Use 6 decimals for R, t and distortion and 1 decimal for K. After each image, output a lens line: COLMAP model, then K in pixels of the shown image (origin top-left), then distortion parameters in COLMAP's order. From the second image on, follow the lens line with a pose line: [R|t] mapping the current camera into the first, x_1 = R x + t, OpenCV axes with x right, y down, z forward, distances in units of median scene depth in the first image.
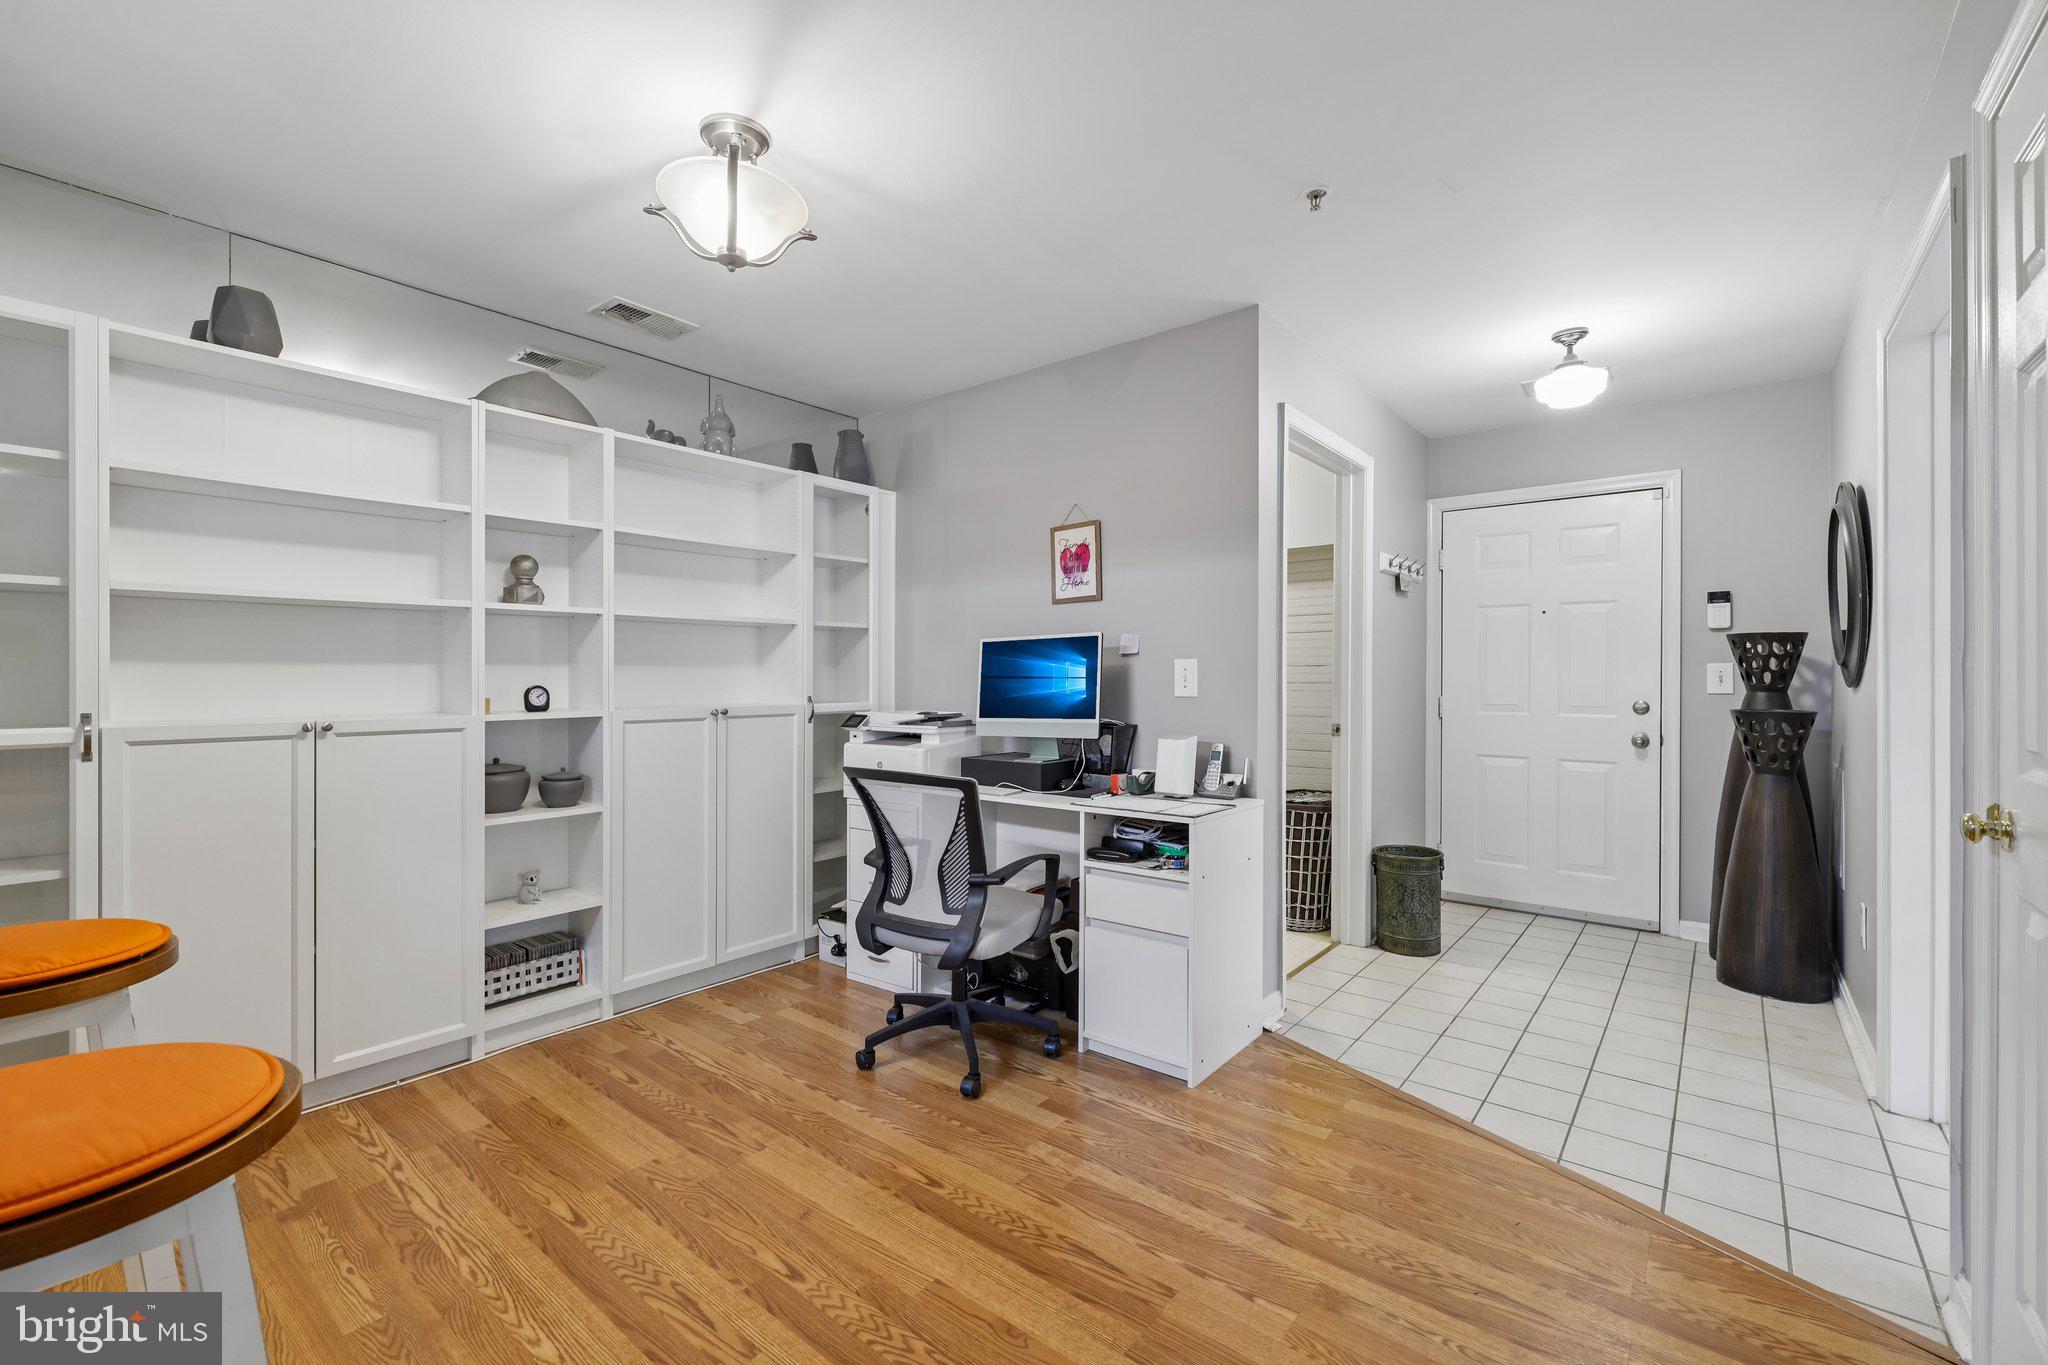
lens RADIAL K [[866.5, 0, 1013.2], [0, 866.5, 676.2], [0, 0, 1]] dist [-0.002539, 0.002640]
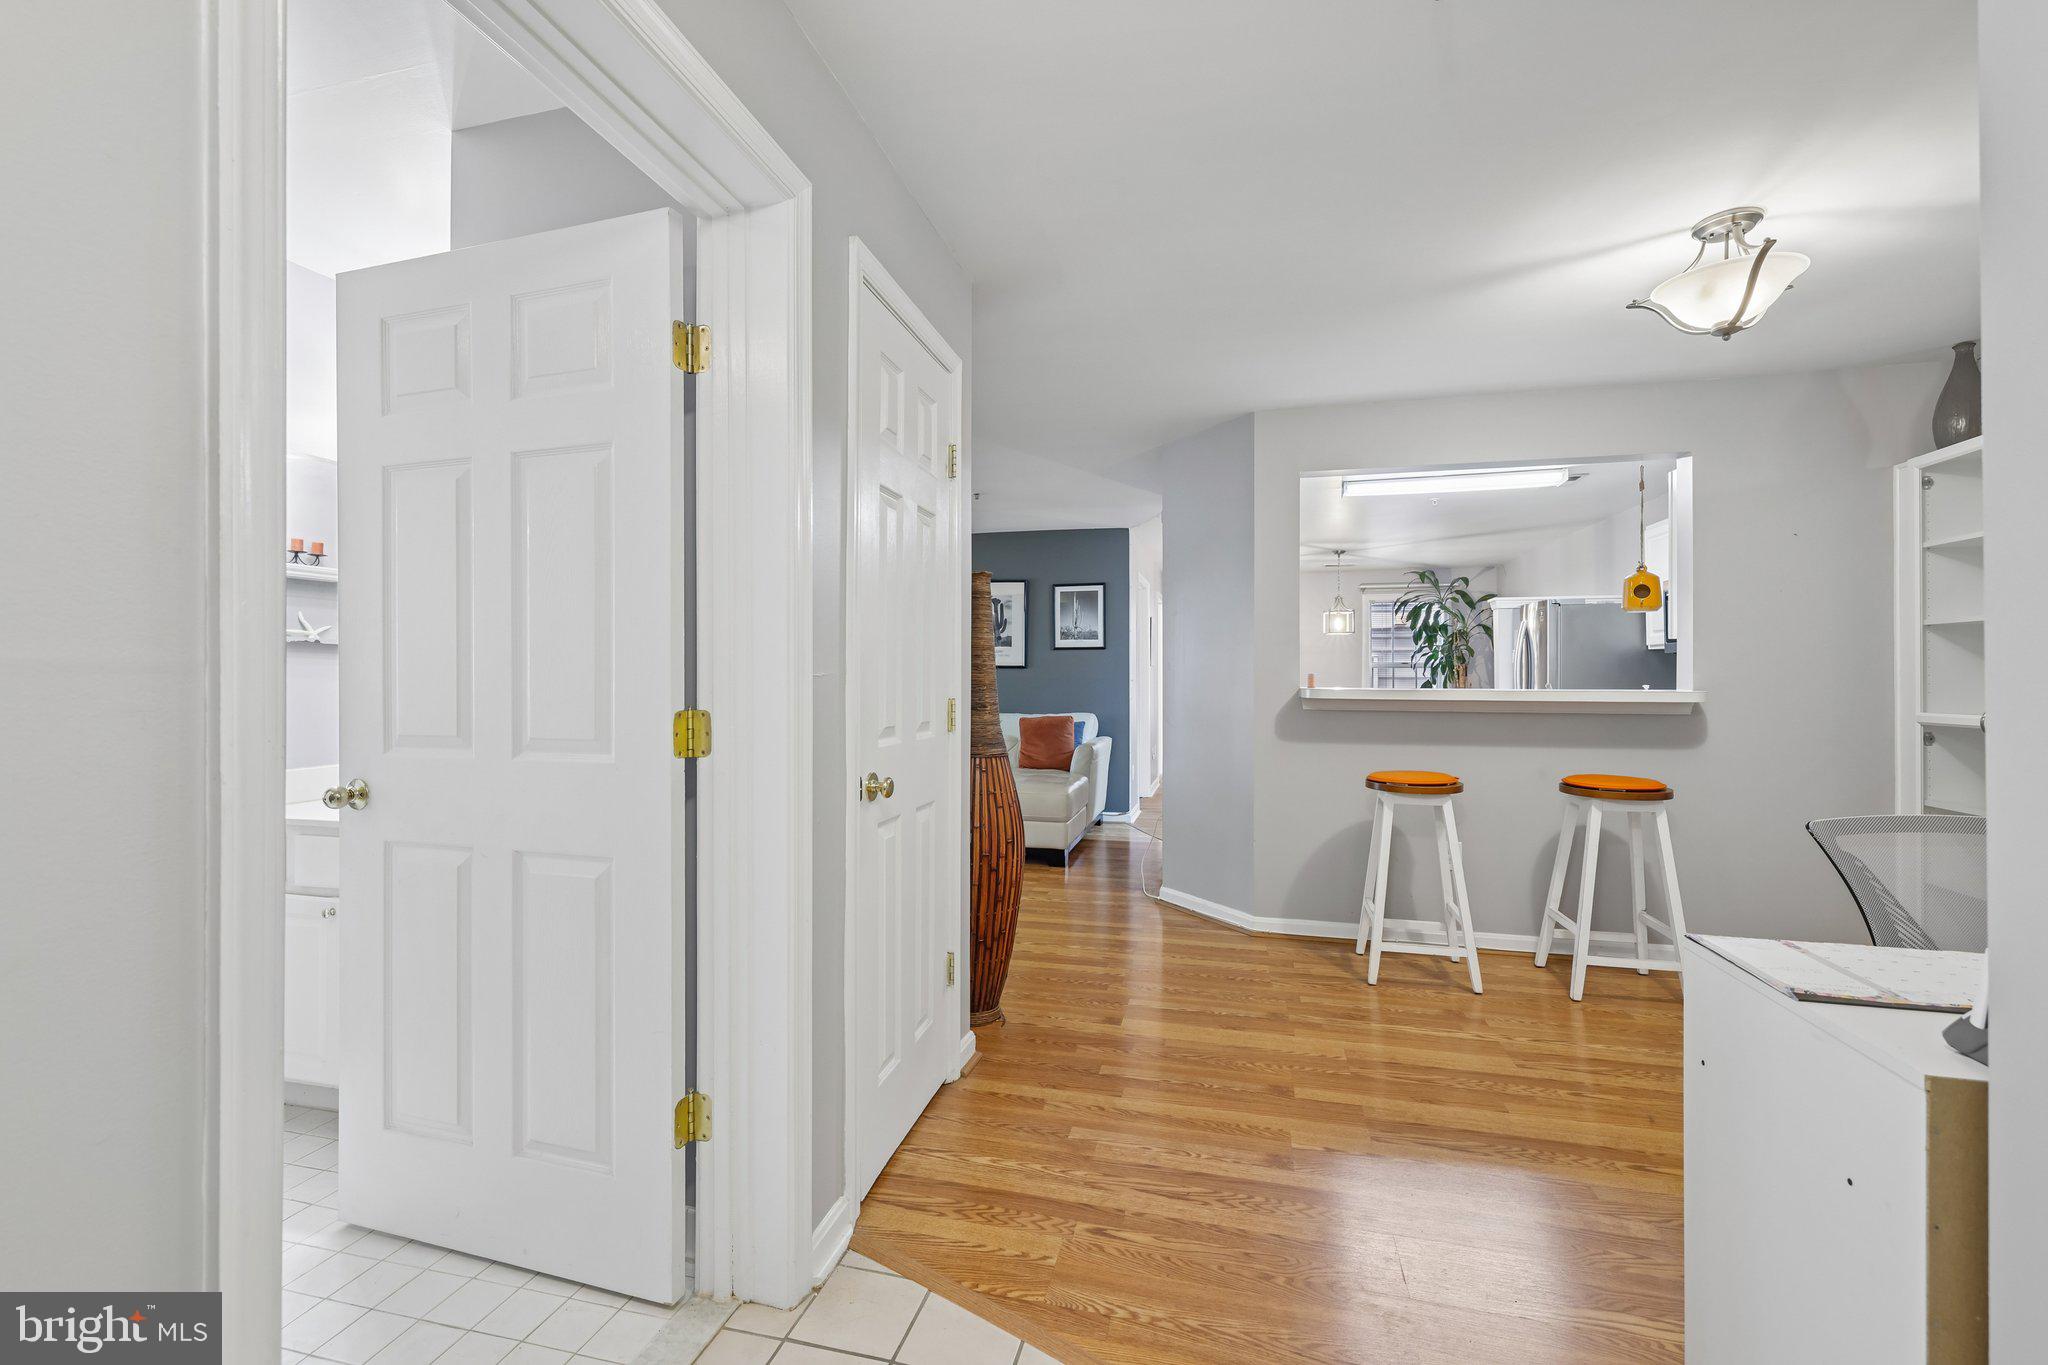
lens RADIAL K [[866.5, 0, 1033.3], [0, 866.5, 676.3], [0, 0, 1]] dist [-0.002539, 0.002640]
pose [[-0.897844, -0.000541, -0.440312, 0.644889], [-0.000124, 1.000000, -0.000975, -0.002771], [0.440313, -0.000821, -0.897844, 1.017790]]
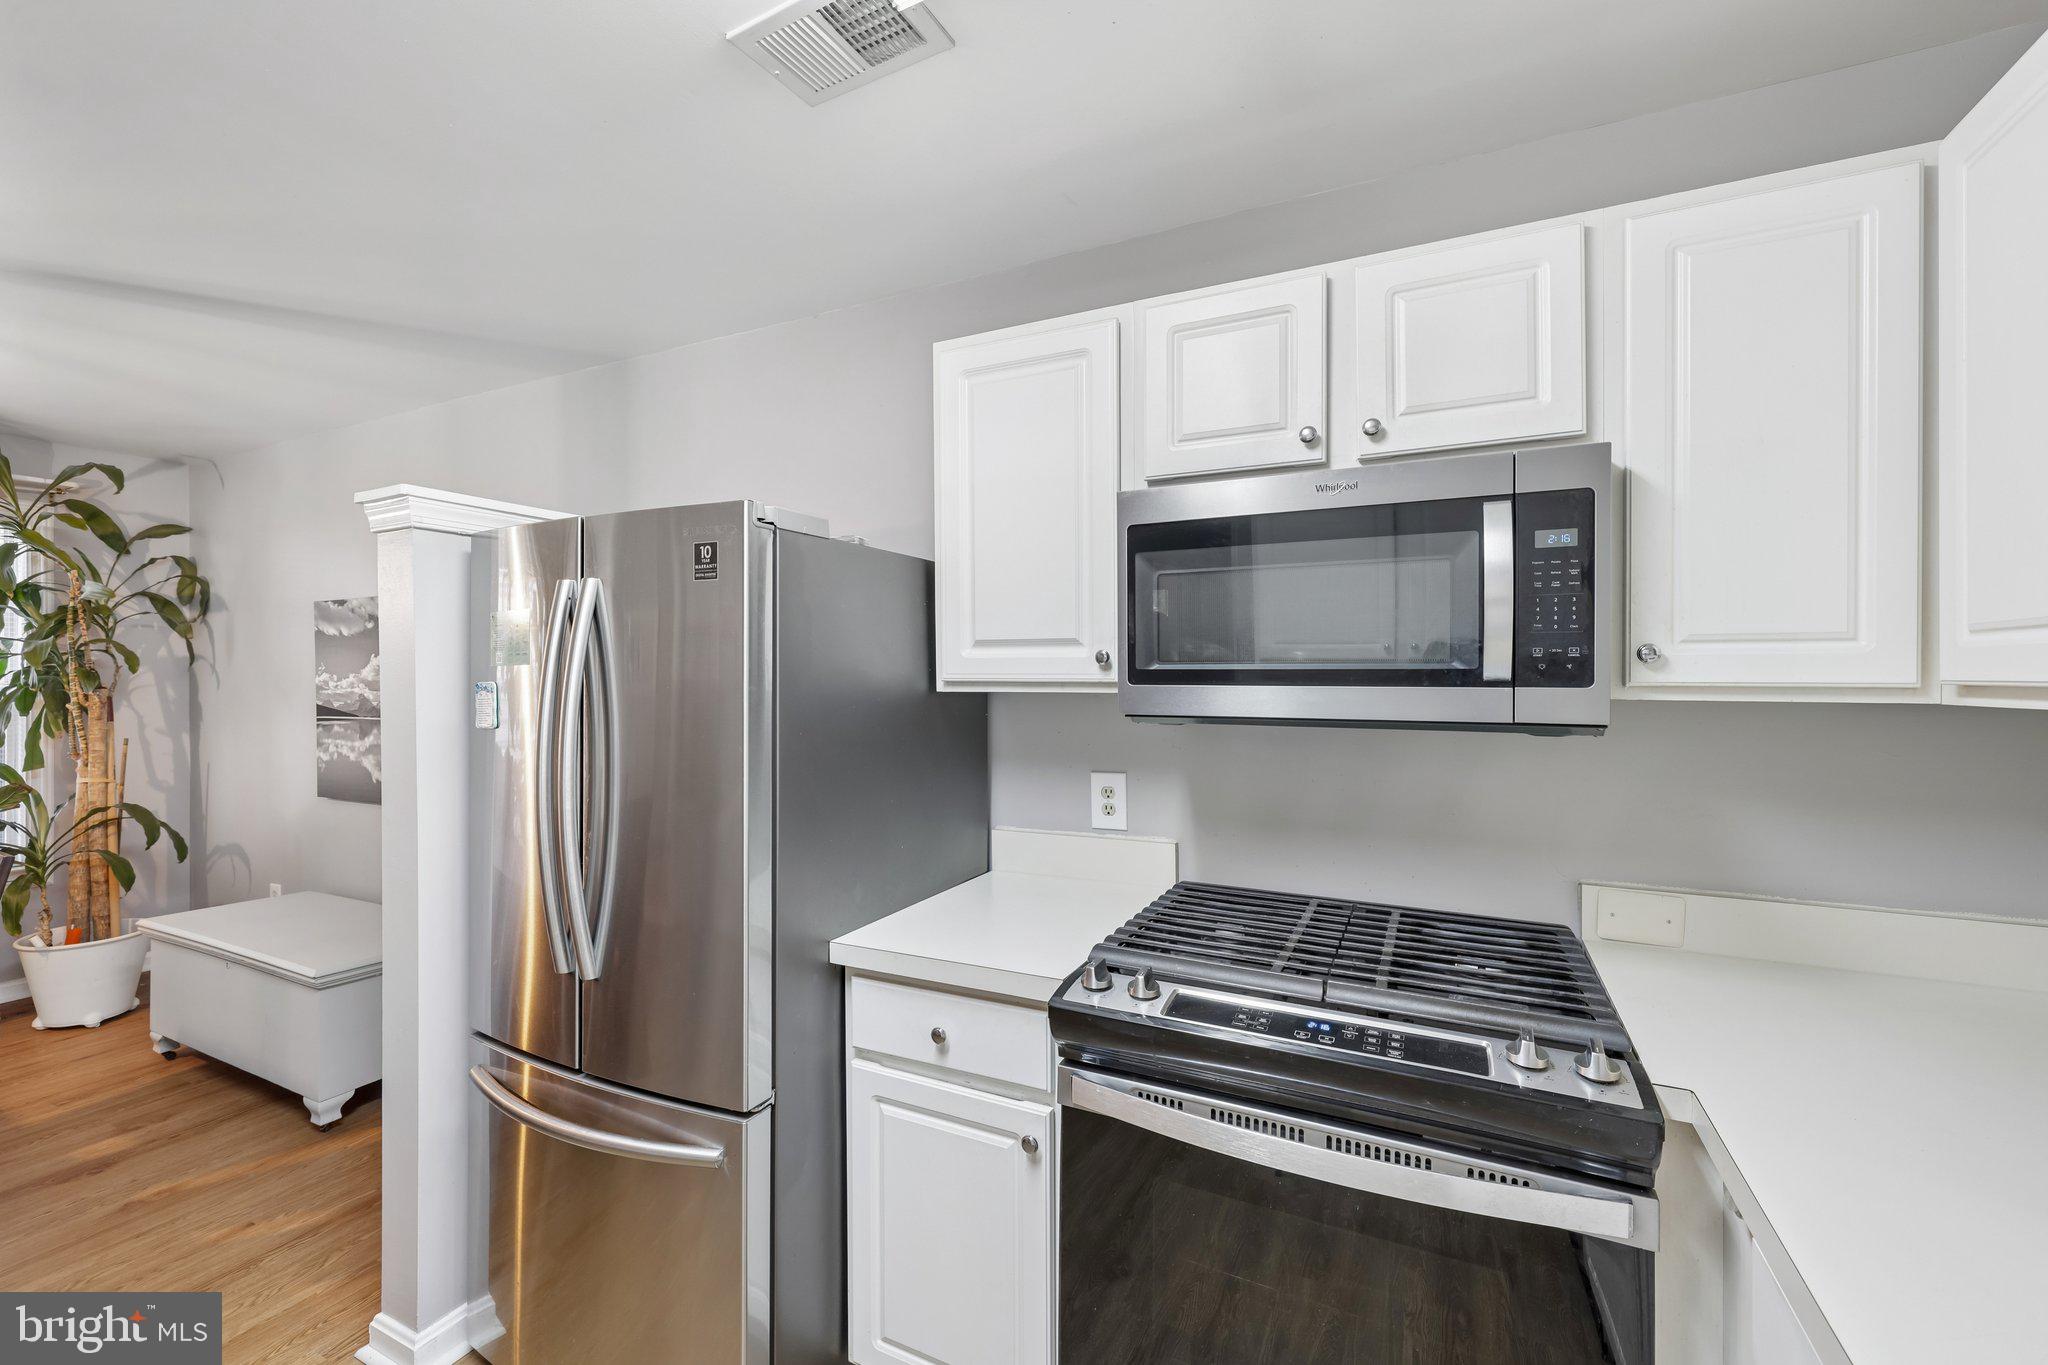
lens RADIAL K [[866.5, 0, 1011.7], [0, 866.5, 670.4], [0, 0, 1]] dist [-0.002539, 0.002640]
pose [[0.218847, -0.004934, -0.975747, -0.575058], [-0.001968, 0.999983, -0.005497, -0.068580], [0.975757, 0.003123, 0.218833, -0.051997]]
